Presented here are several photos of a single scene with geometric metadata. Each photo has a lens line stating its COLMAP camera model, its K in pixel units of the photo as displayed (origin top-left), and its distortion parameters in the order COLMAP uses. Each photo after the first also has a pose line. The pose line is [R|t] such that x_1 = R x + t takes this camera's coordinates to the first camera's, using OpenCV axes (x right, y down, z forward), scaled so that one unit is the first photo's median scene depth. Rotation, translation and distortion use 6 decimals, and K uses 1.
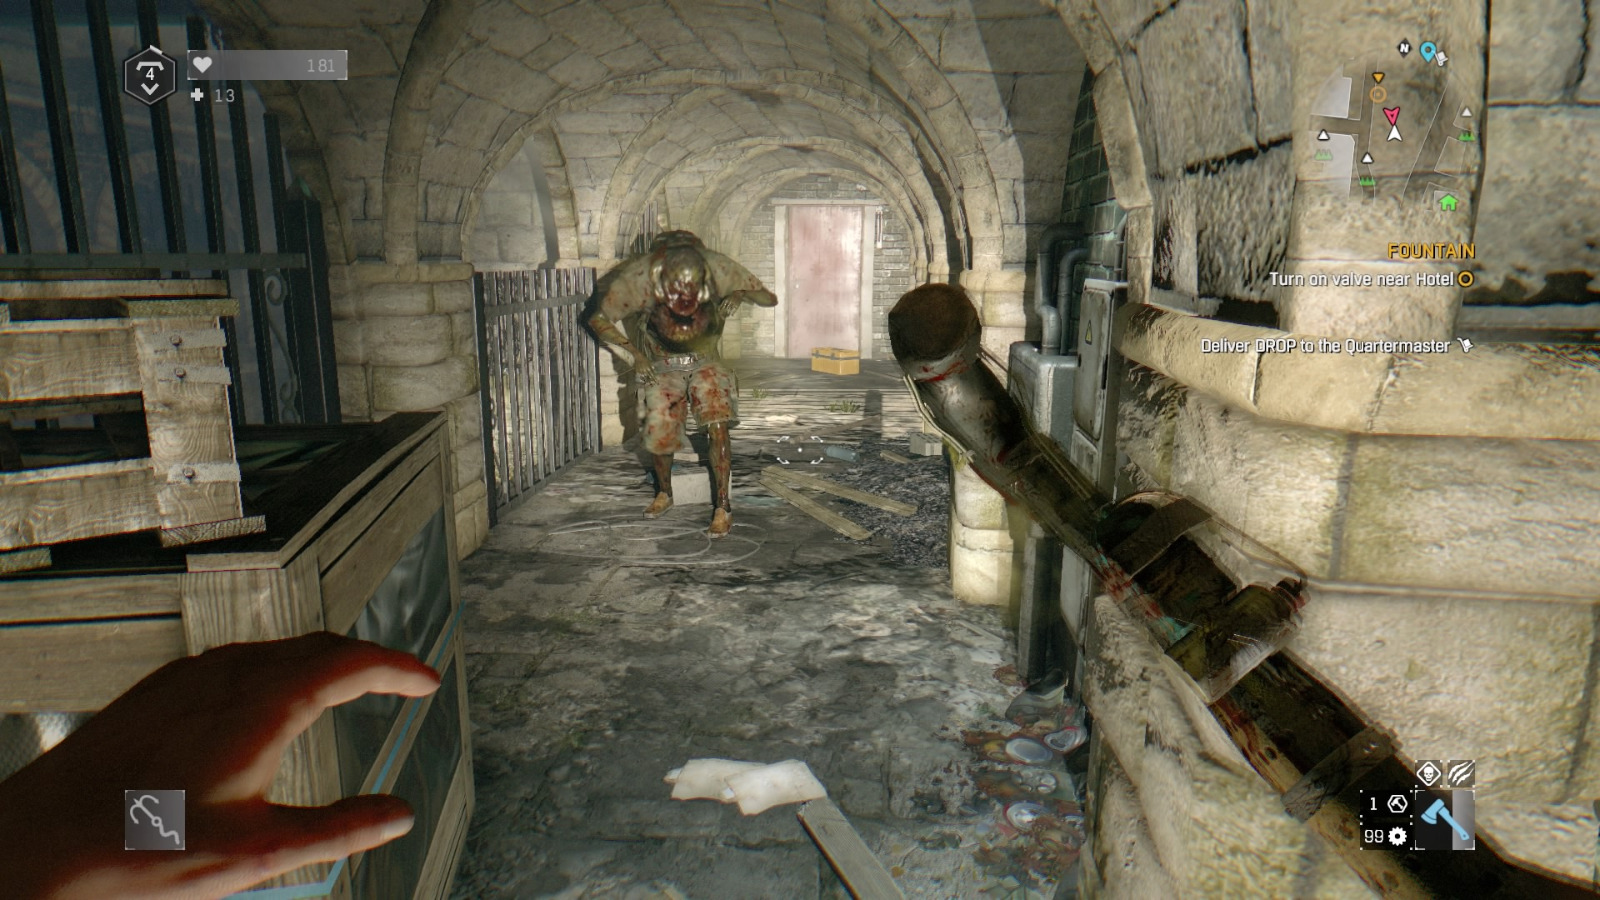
lens RADIAL K [[942.9, 0, 800.0], [0, 942.9, 450.0], [0, 0, 1]] dist [0.000297, 0.003141]
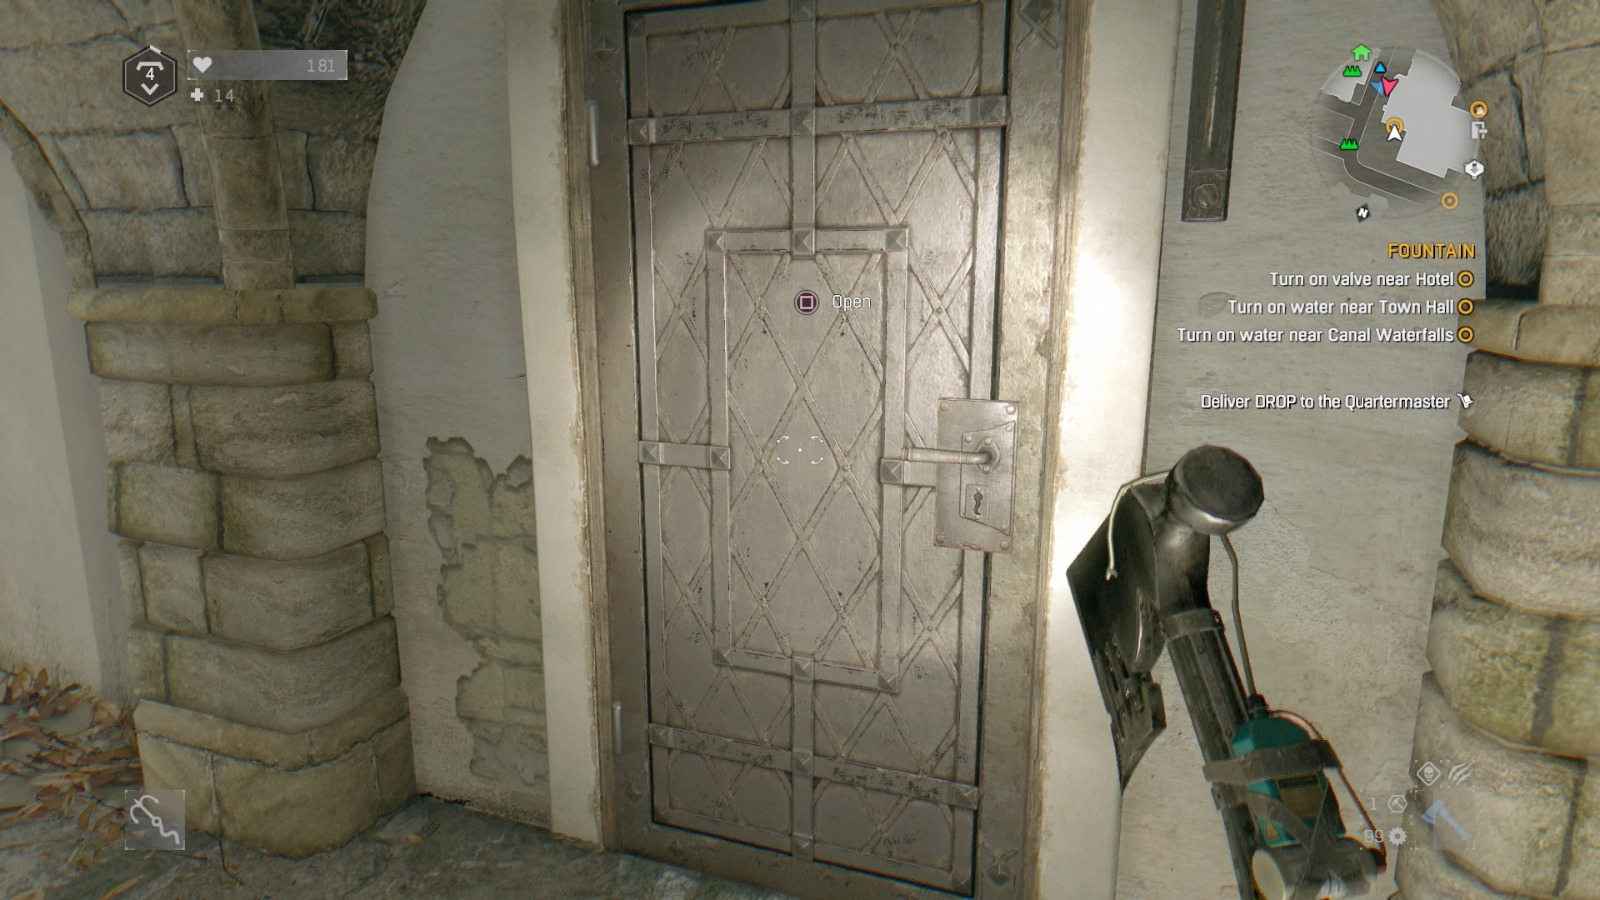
lens RADIAL K [[942.9, 0, 800.0], [0, 942.9, 450.0], [0, 0, 1]] dist [0.000297, 0.003141]
pose [[0.964328, 0.041254, -0.261477, -0.222867], [-0.046159, 0.998854, -0.012645, 0.177123], [0.260655, 0.024264, 0.965127, -0.745653]]
